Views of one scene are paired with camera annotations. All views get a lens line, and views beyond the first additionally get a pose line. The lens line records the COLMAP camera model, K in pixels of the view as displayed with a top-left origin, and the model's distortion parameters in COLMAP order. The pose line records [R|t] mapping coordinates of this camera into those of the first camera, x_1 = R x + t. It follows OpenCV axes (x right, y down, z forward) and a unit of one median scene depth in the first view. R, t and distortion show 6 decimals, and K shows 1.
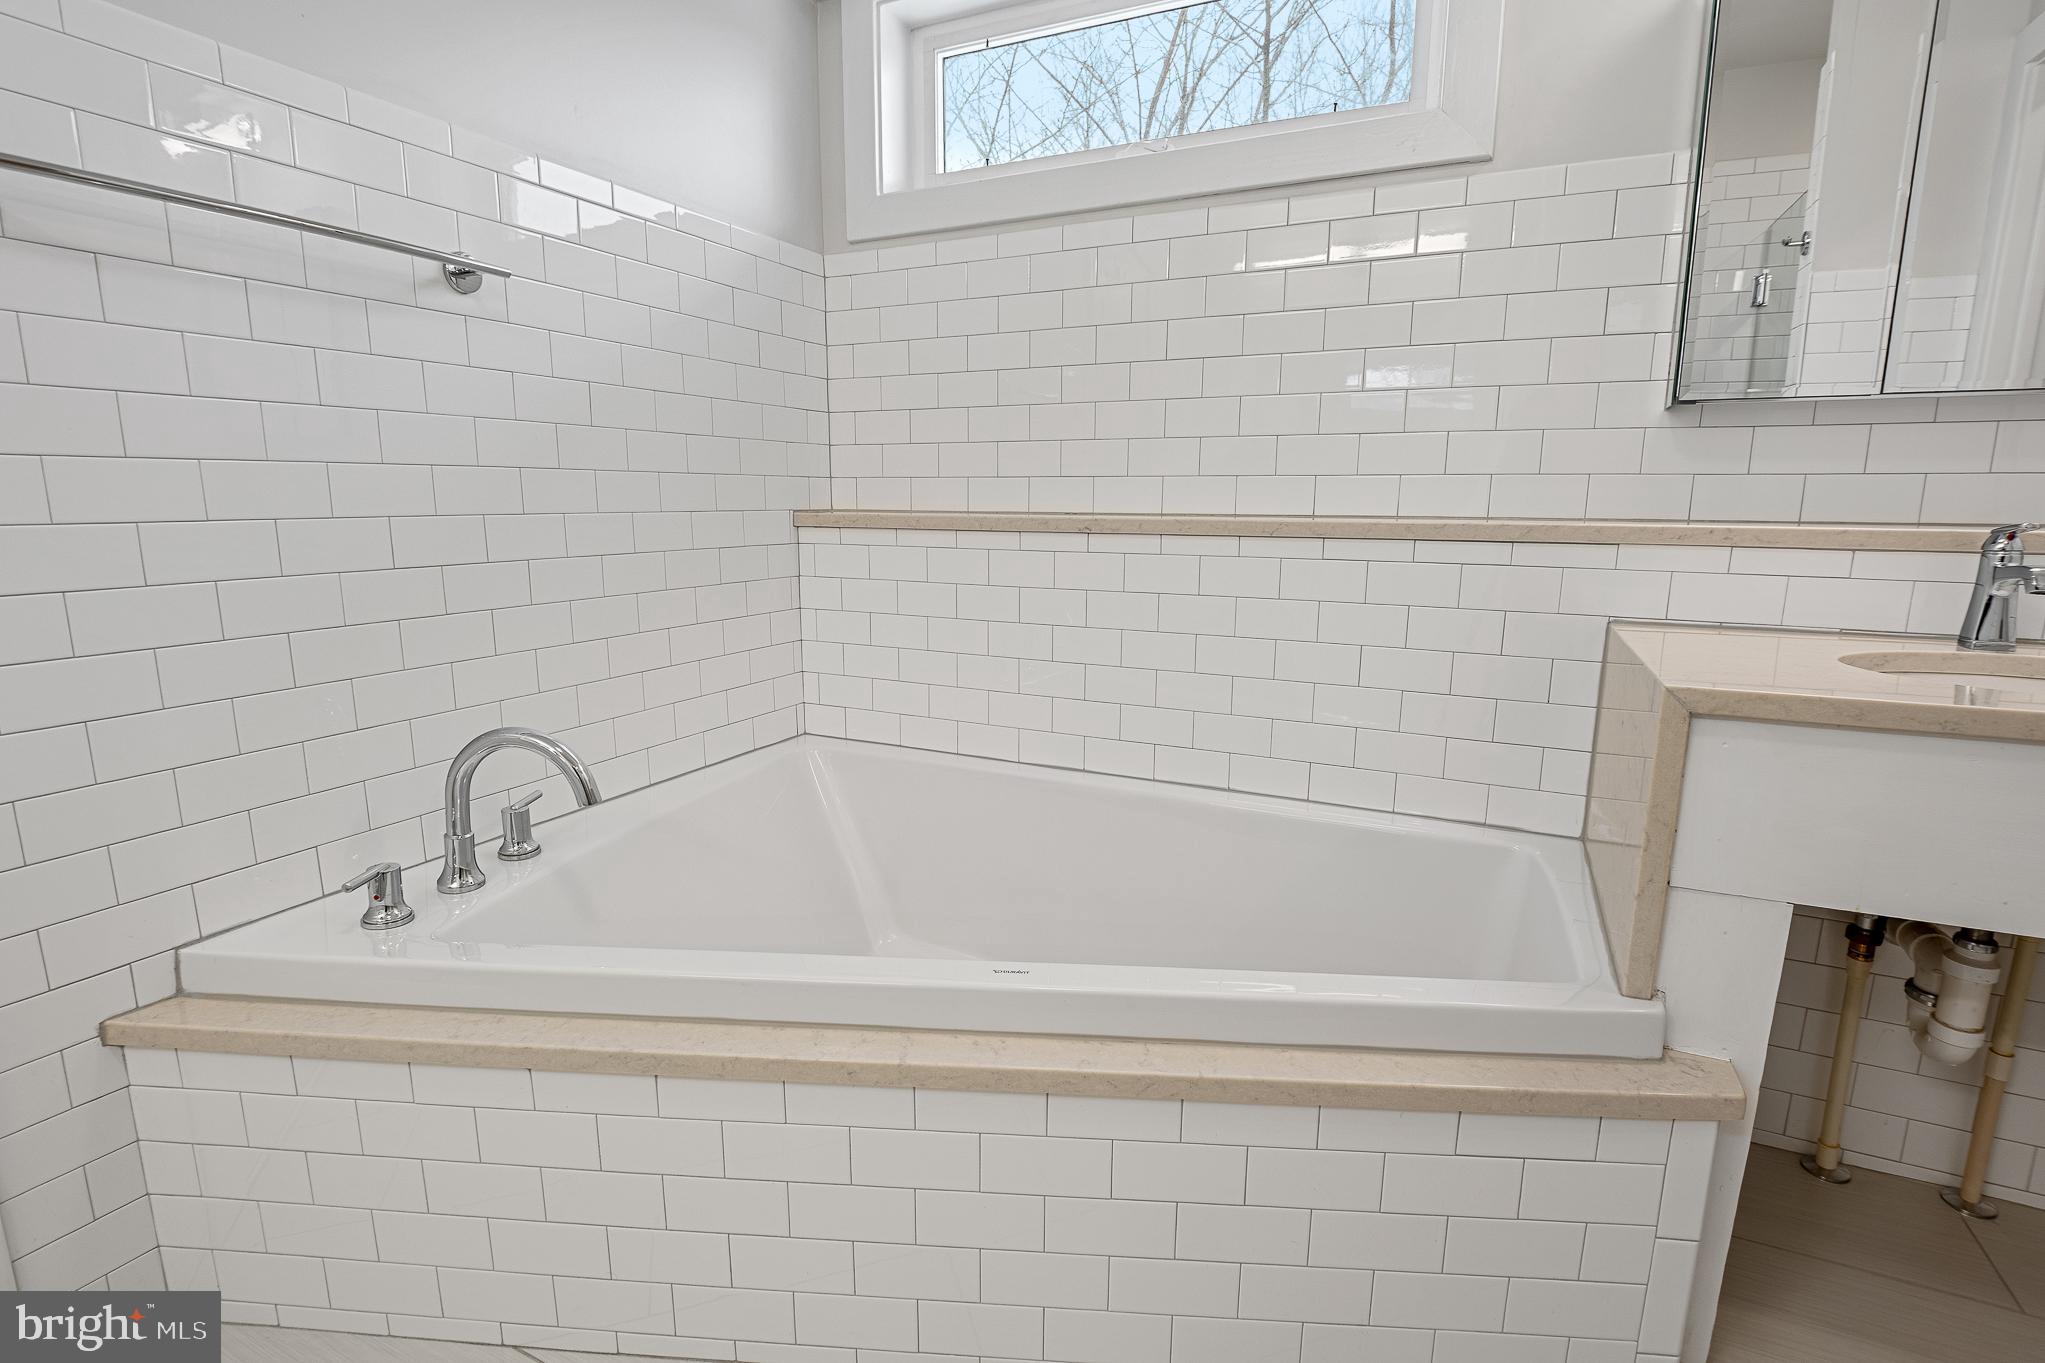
lens RADIAL K [[996.9, 0, 1022.5], [0, 996.9, 681.5], [0, 0, 1]] dist [-0.006182, -0.000322]
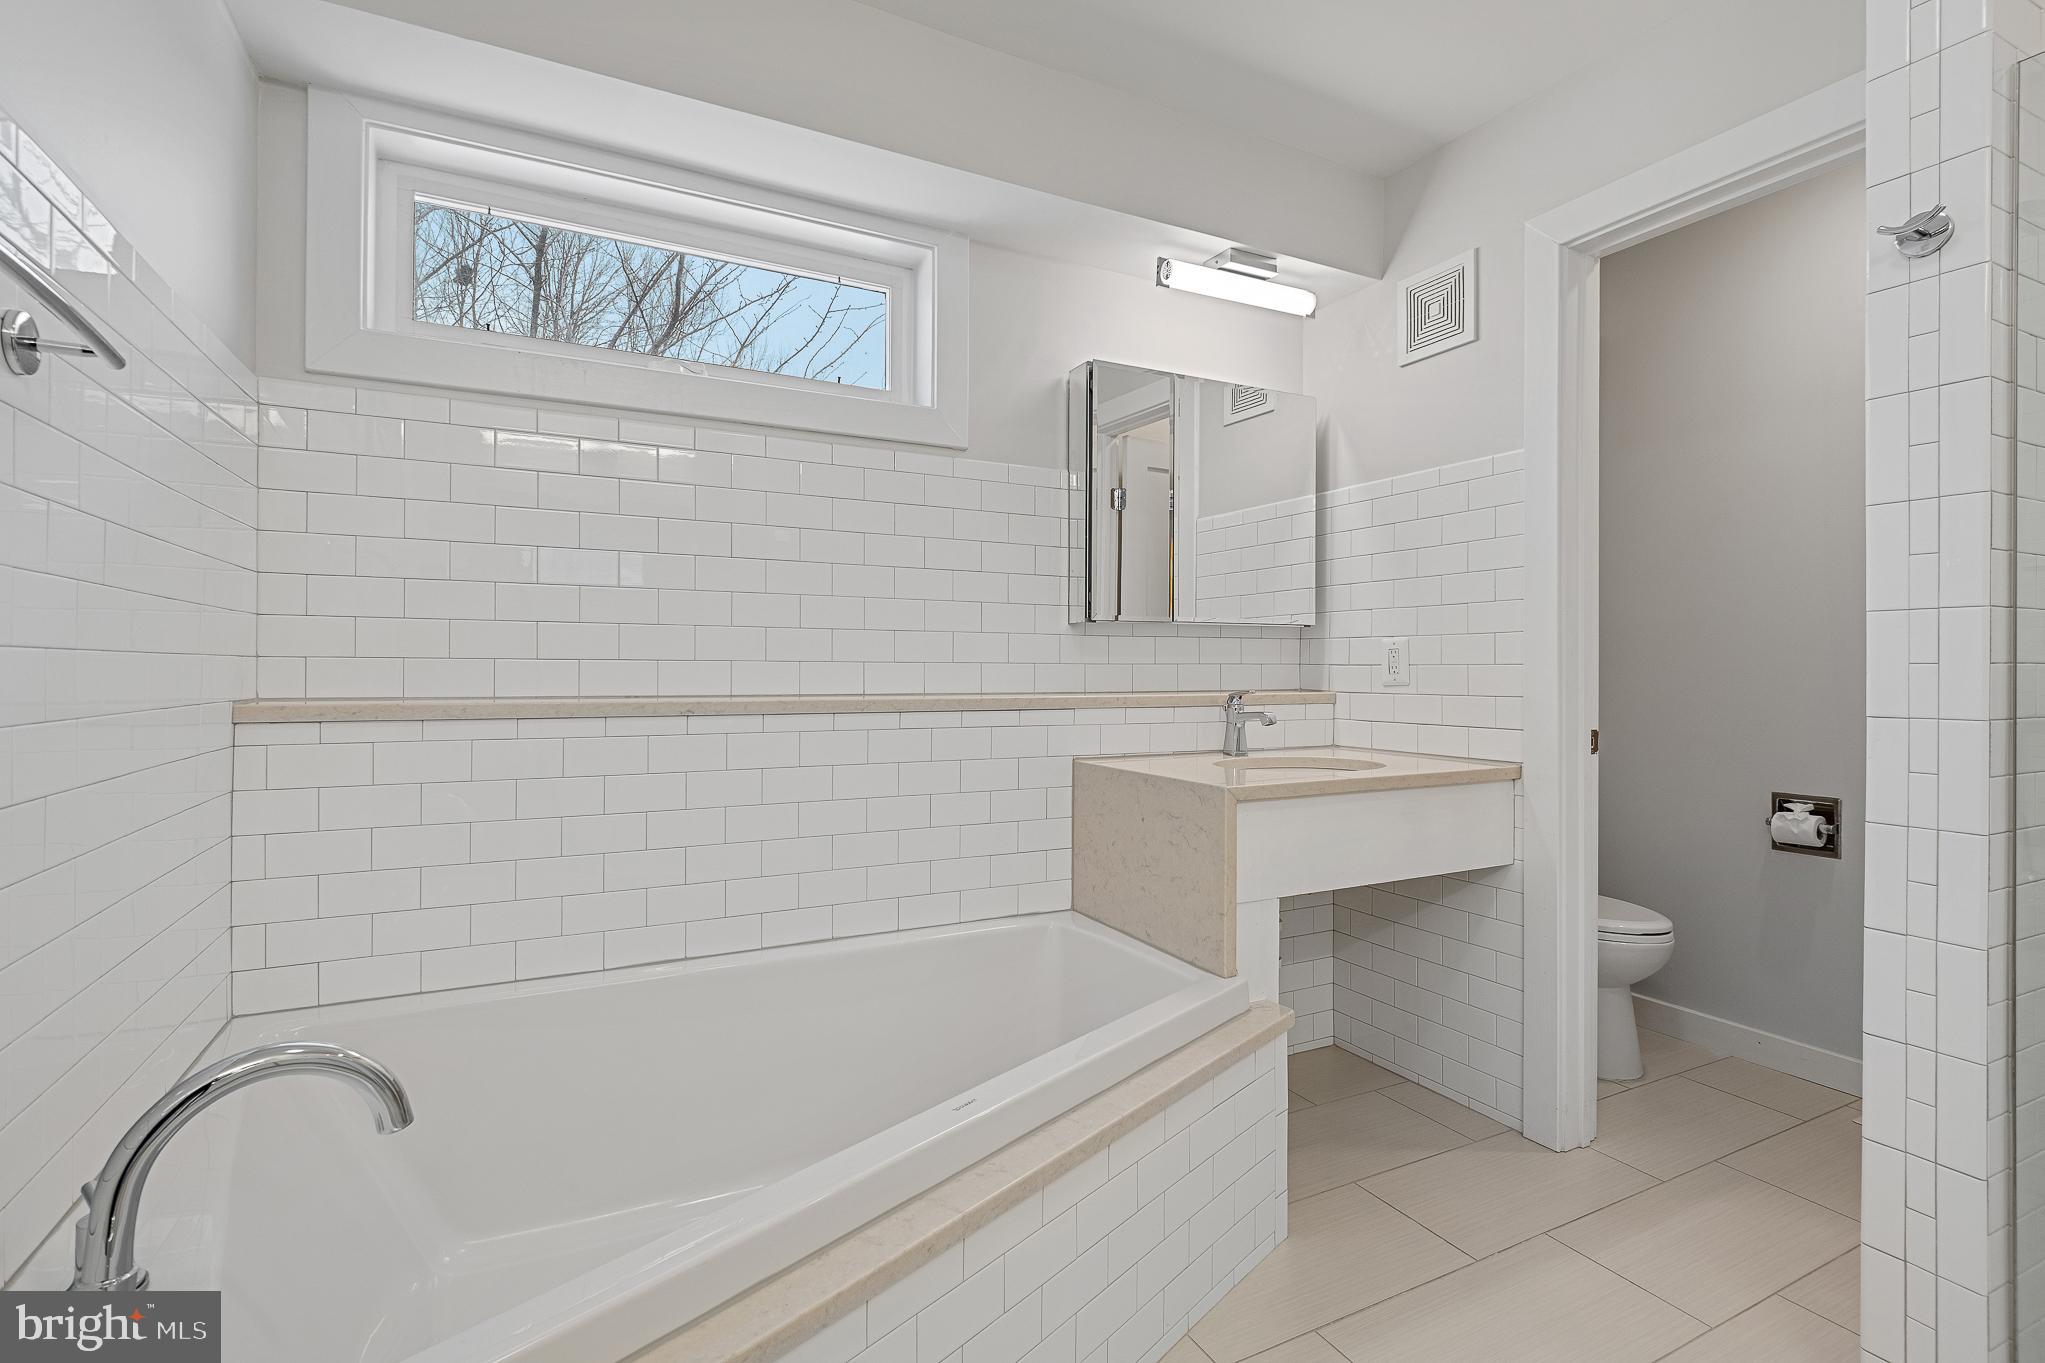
lens RADIAL K [[961.0, 0, 1022.5], [0, 961.0, 681.5], [0, 0, 1]] dist [0.001233, 0.000158]
pose [[0.590602, -0.007140, 0.806931, -0.633299], [0.149432, 0.983634, -0.100667, -0.040464], [-0.793006, 0.180036, 0.582003, 0.183782]]
